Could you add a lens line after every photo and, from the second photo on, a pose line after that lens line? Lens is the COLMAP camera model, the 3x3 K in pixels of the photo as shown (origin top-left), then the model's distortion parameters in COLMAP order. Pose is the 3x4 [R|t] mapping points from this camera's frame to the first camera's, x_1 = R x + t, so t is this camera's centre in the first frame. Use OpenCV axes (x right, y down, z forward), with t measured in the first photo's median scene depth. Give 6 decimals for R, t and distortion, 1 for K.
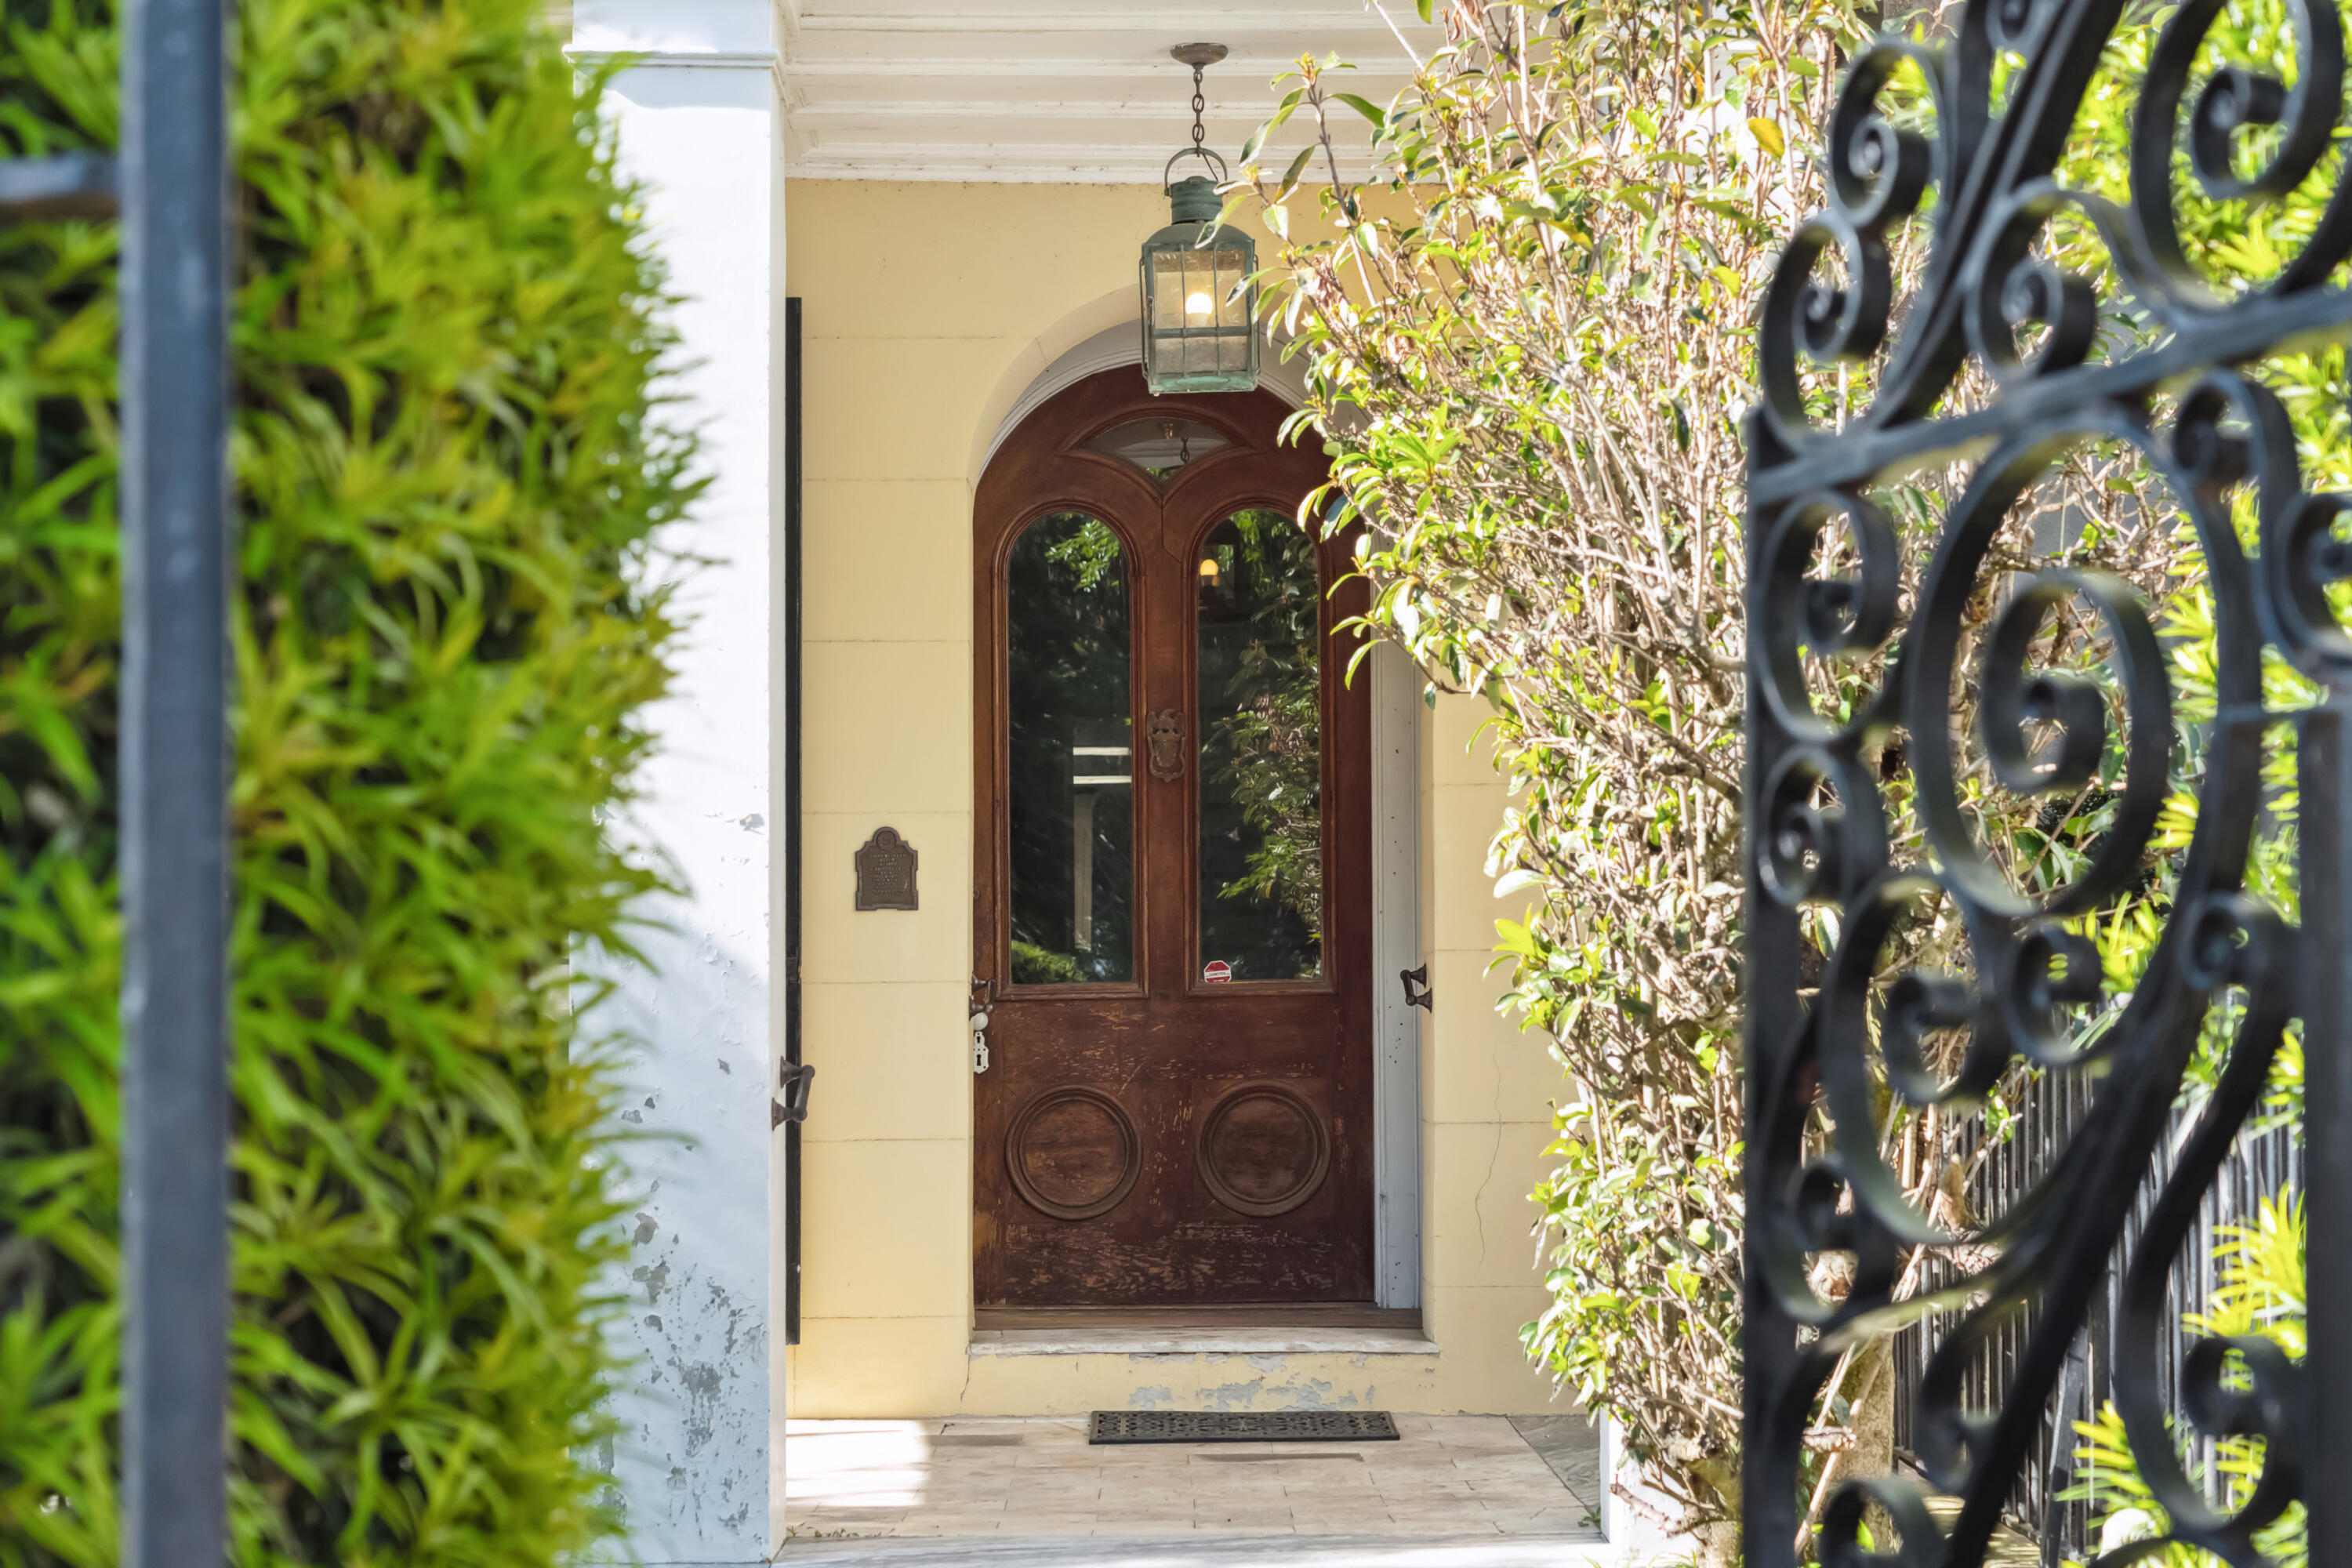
lens RADIAL K [[3972.4, 0, 1176.0], [0, 3972.4, 784.0], [0, 0, 1]] dist [-0.014999, 0.002959]
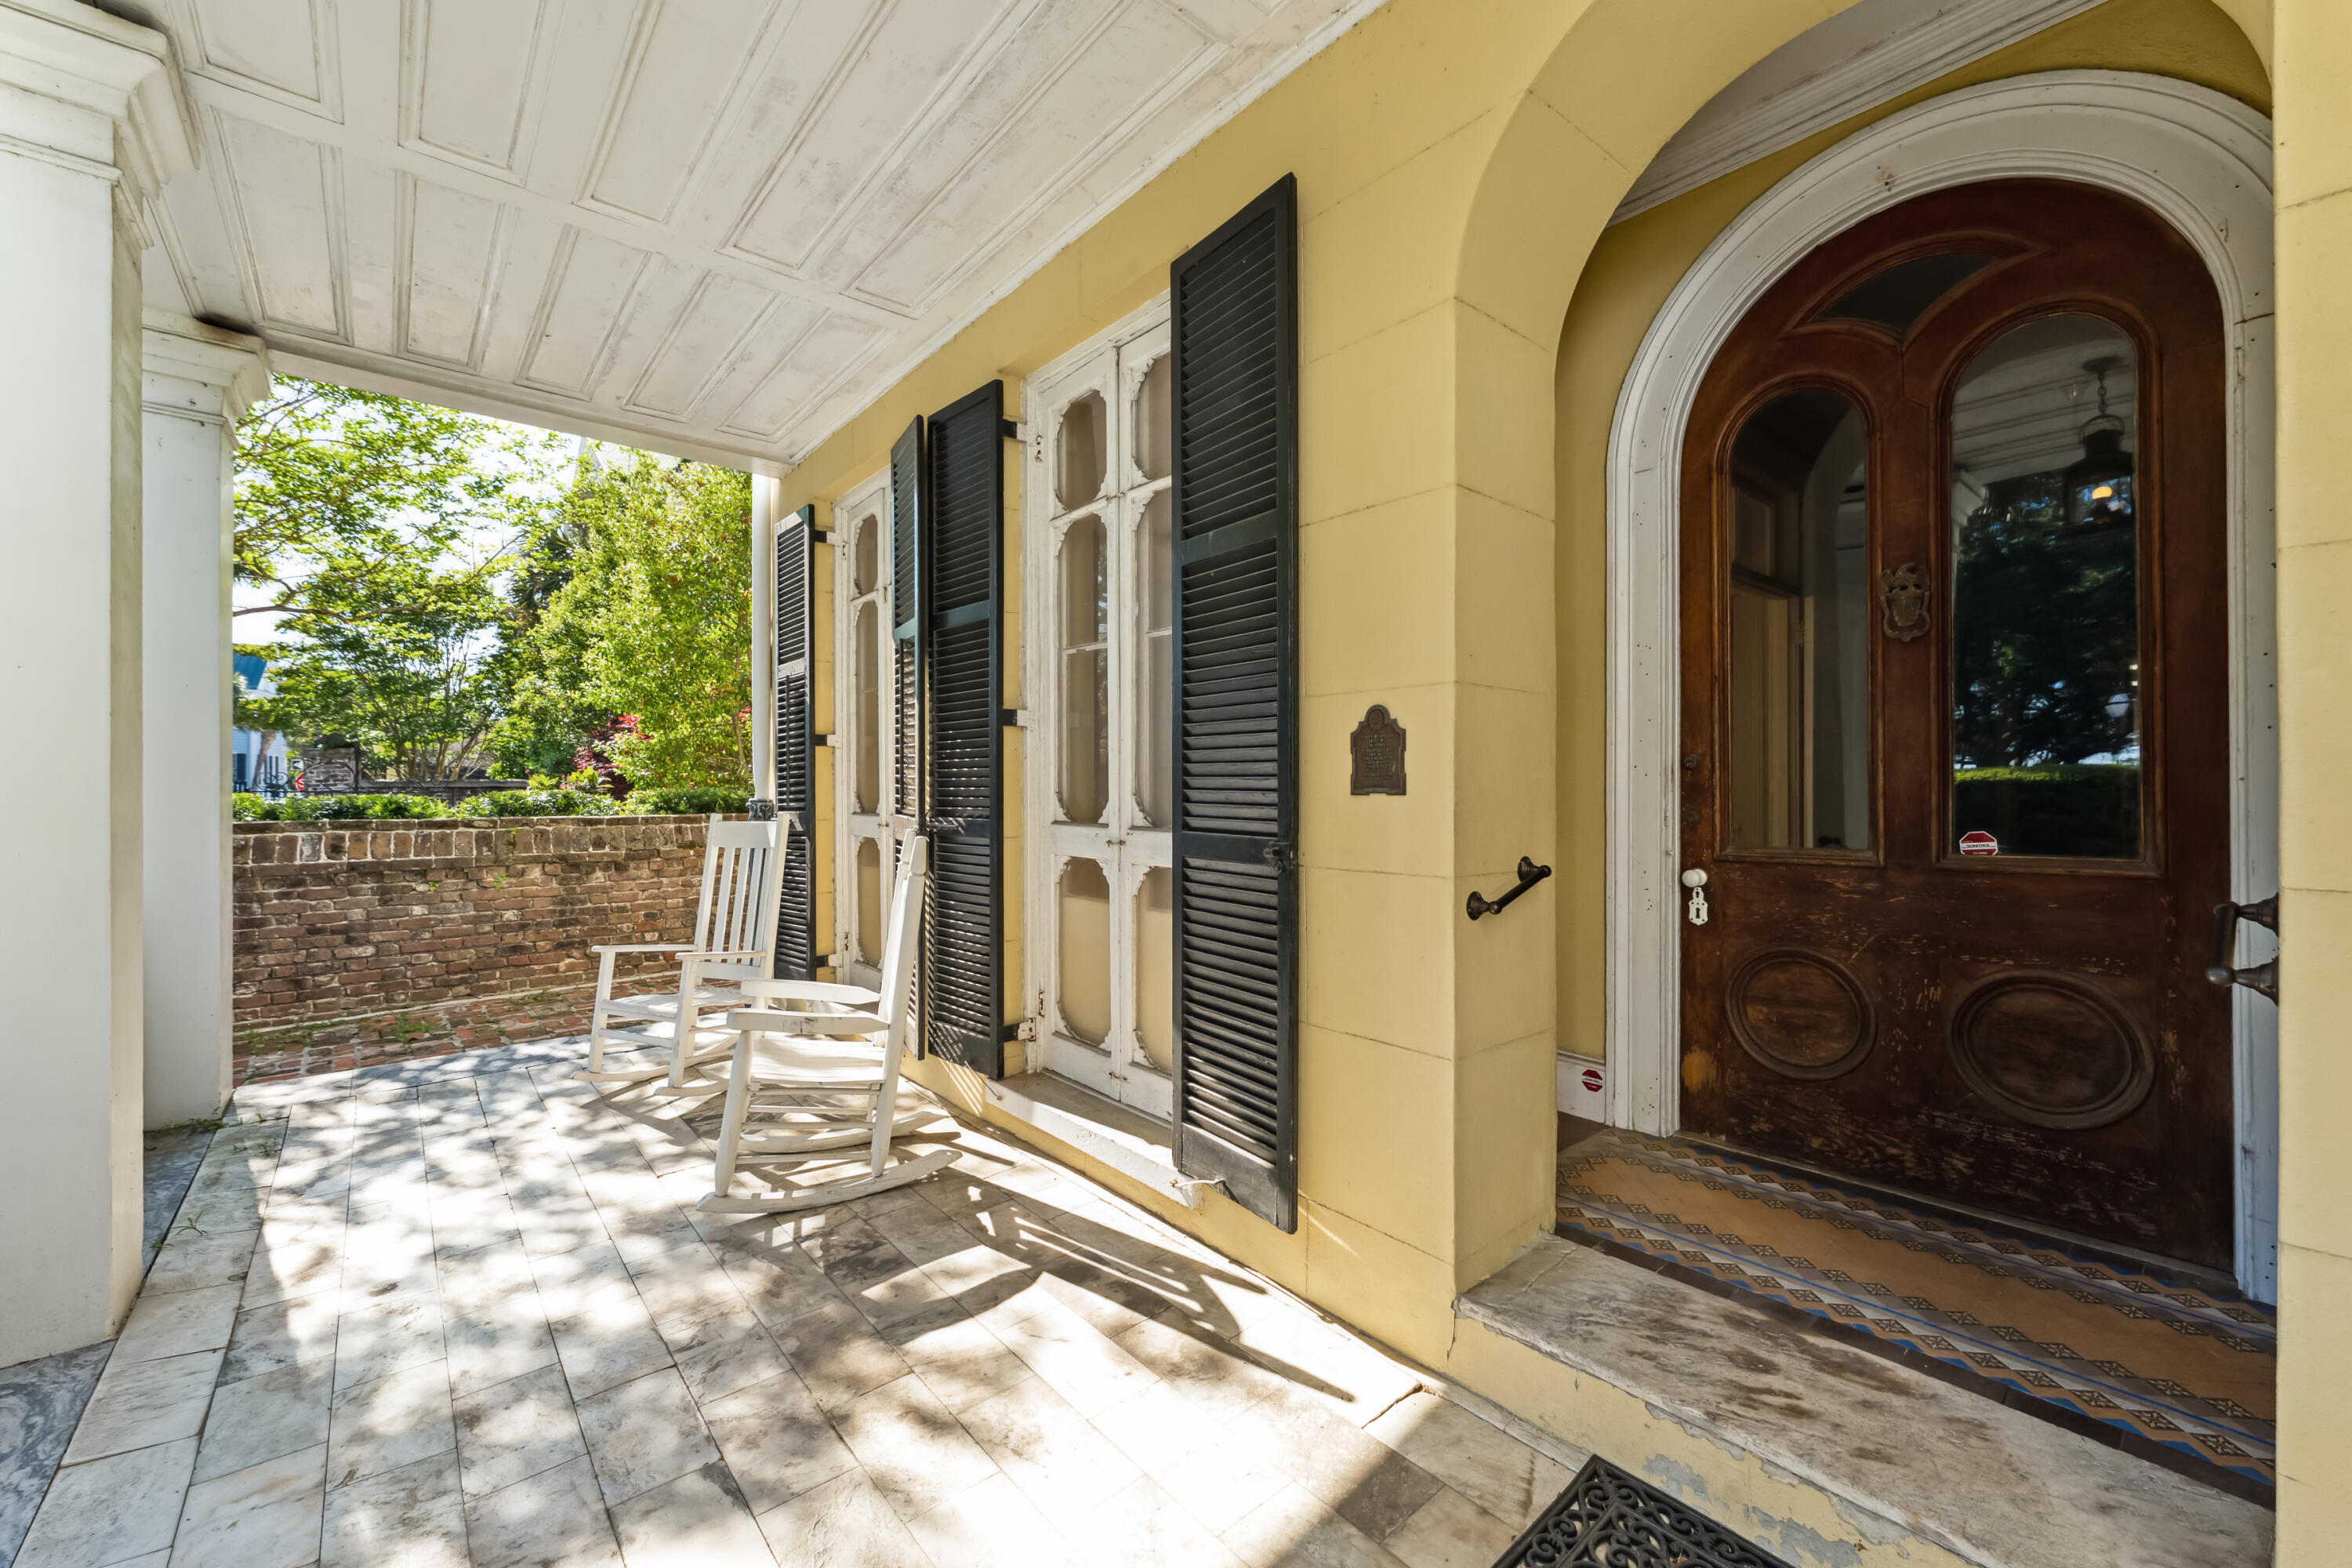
lens RADIAL K [[948.4, 0, 1176.0], [0, 948.4, 784.0], [0, 0, 1]] dist [0.002777, -0.000133]
pose [[0.647088, -0.002713, -0.762410, 0.068937], [0.049943, 0.997997, 0.038838, 0.019125], [0.760778, -0.063209, 0.645927, 0.860465]]
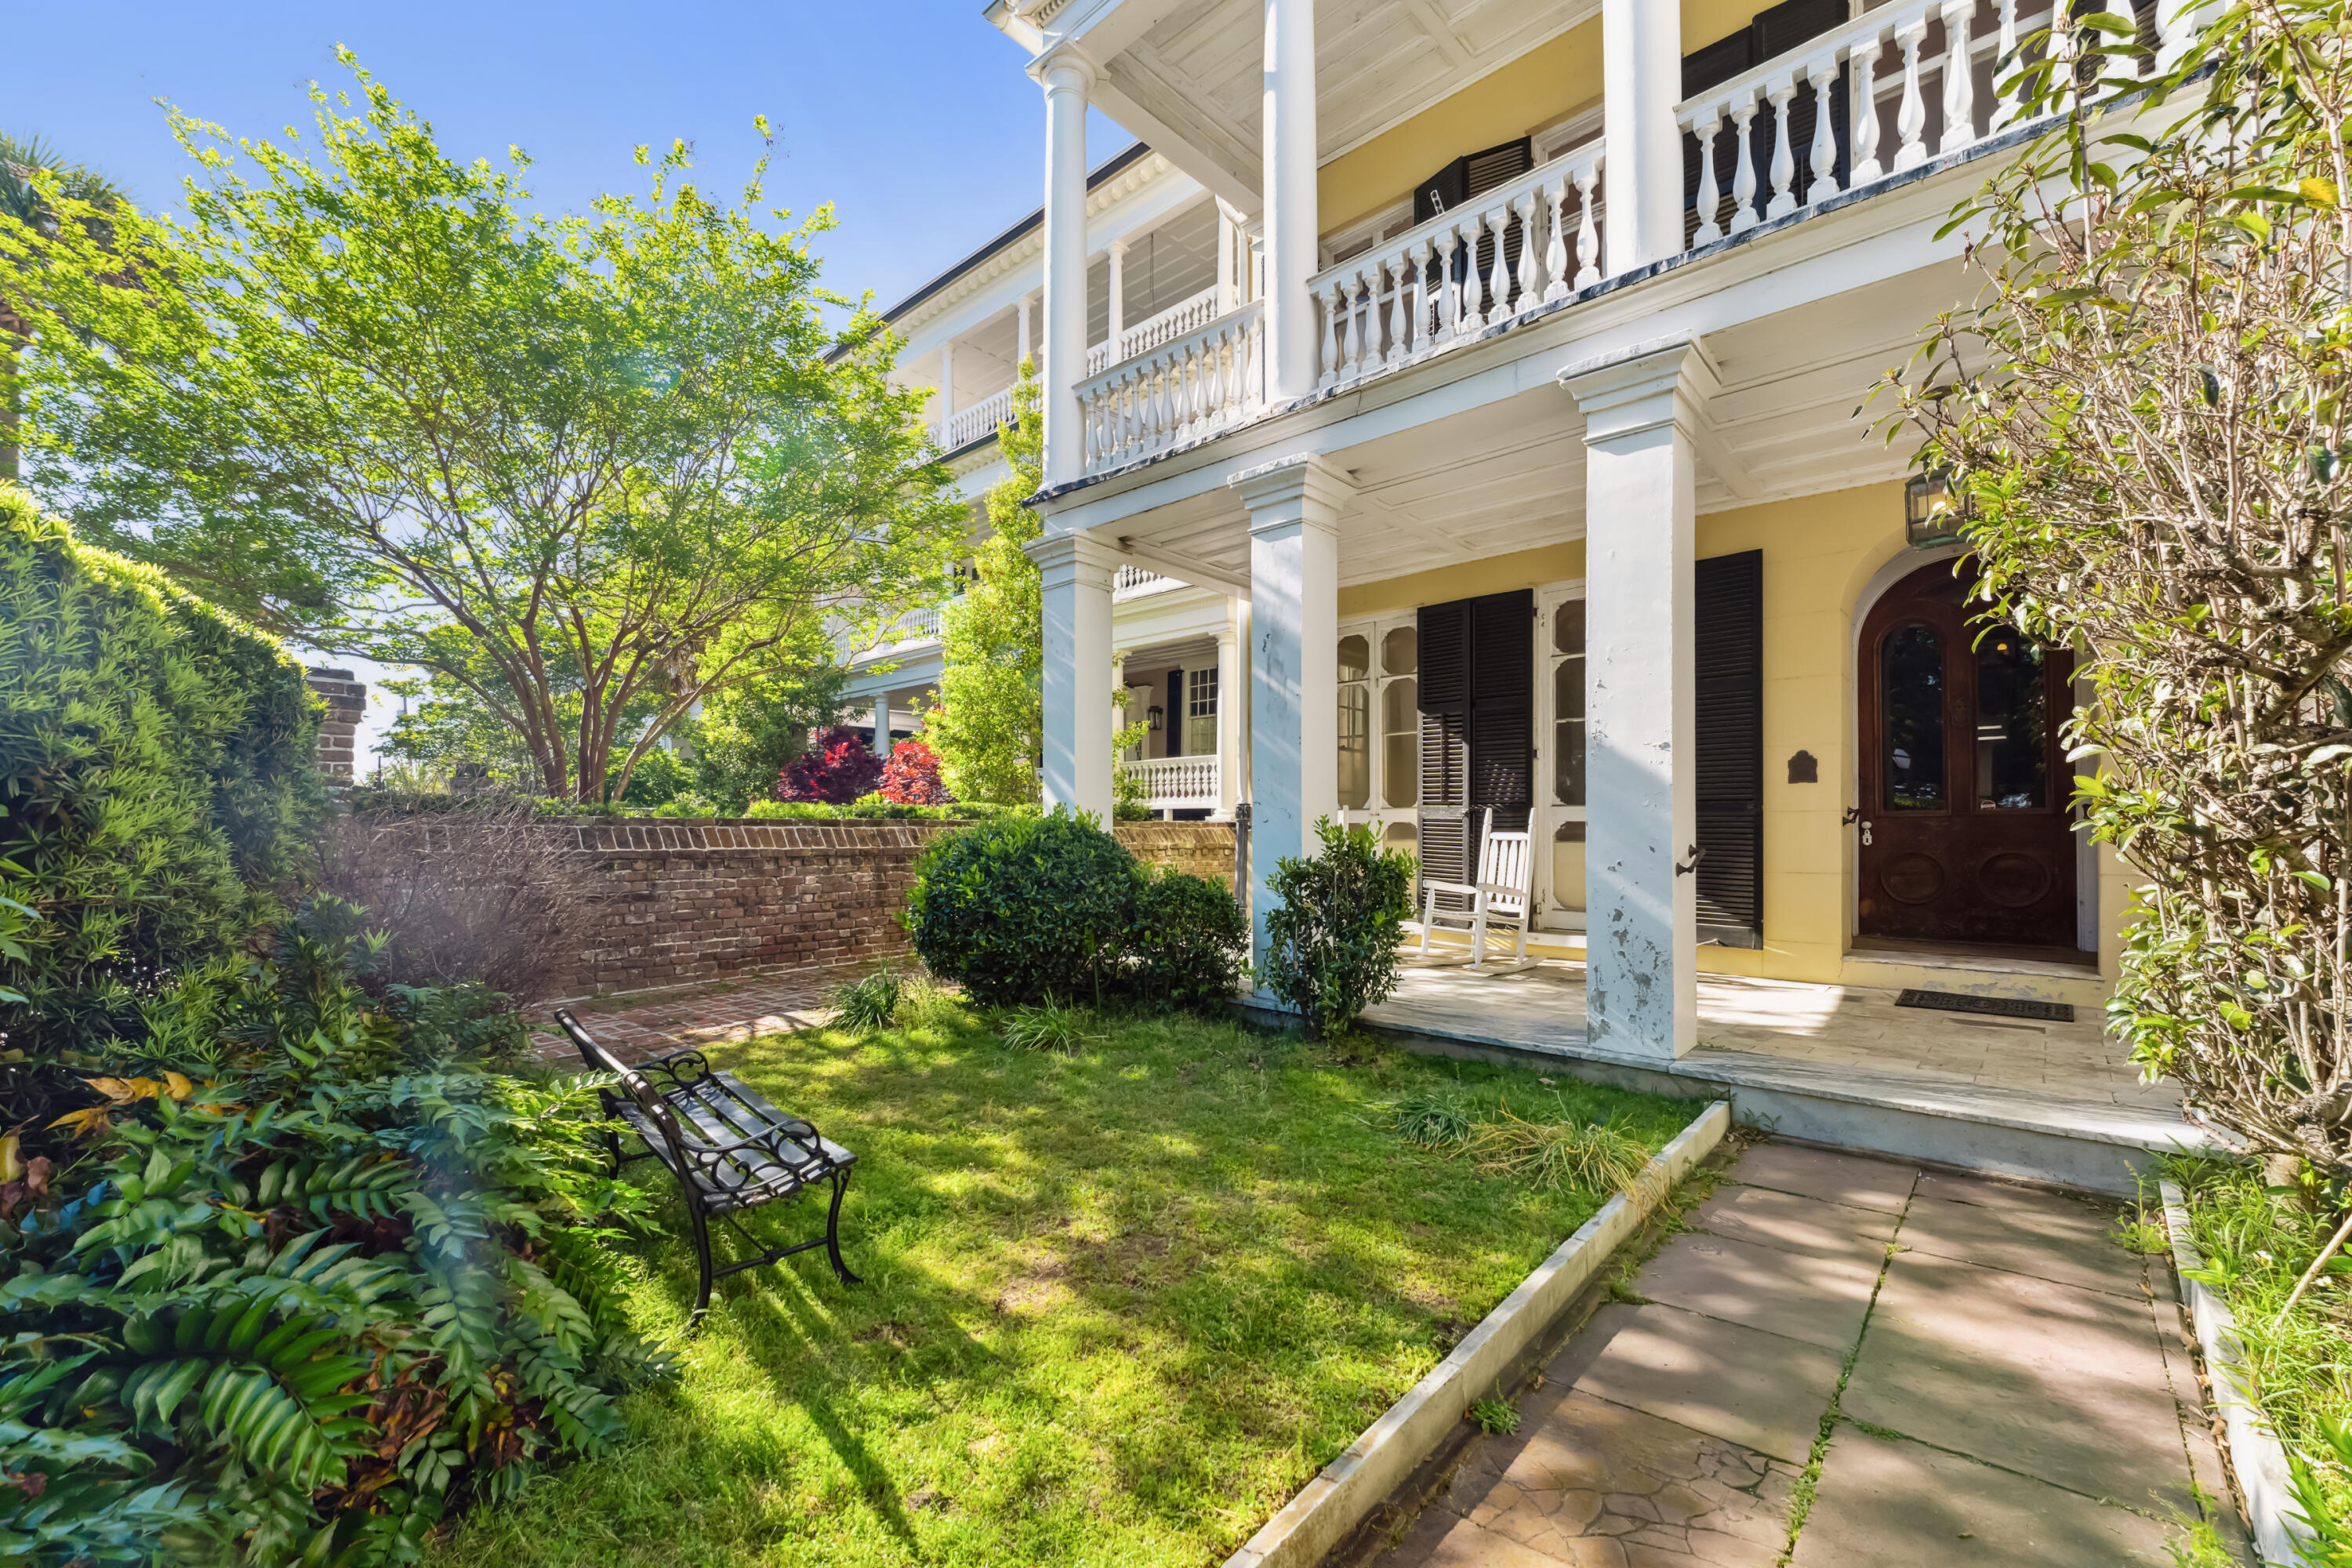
lens RADIAL K [[955.9, 0, 1177.1], [0, 955.9, 808.9], [0, 0, 1]] dist [-0.001379, -0.000109]
pose [[0.737223, -0.009180, -0.675587, 0.047291], [0.041966, 0.998599, 0.032225, 0.012358], [0.674345, -0.052109, 0.736576, 0.289176]]
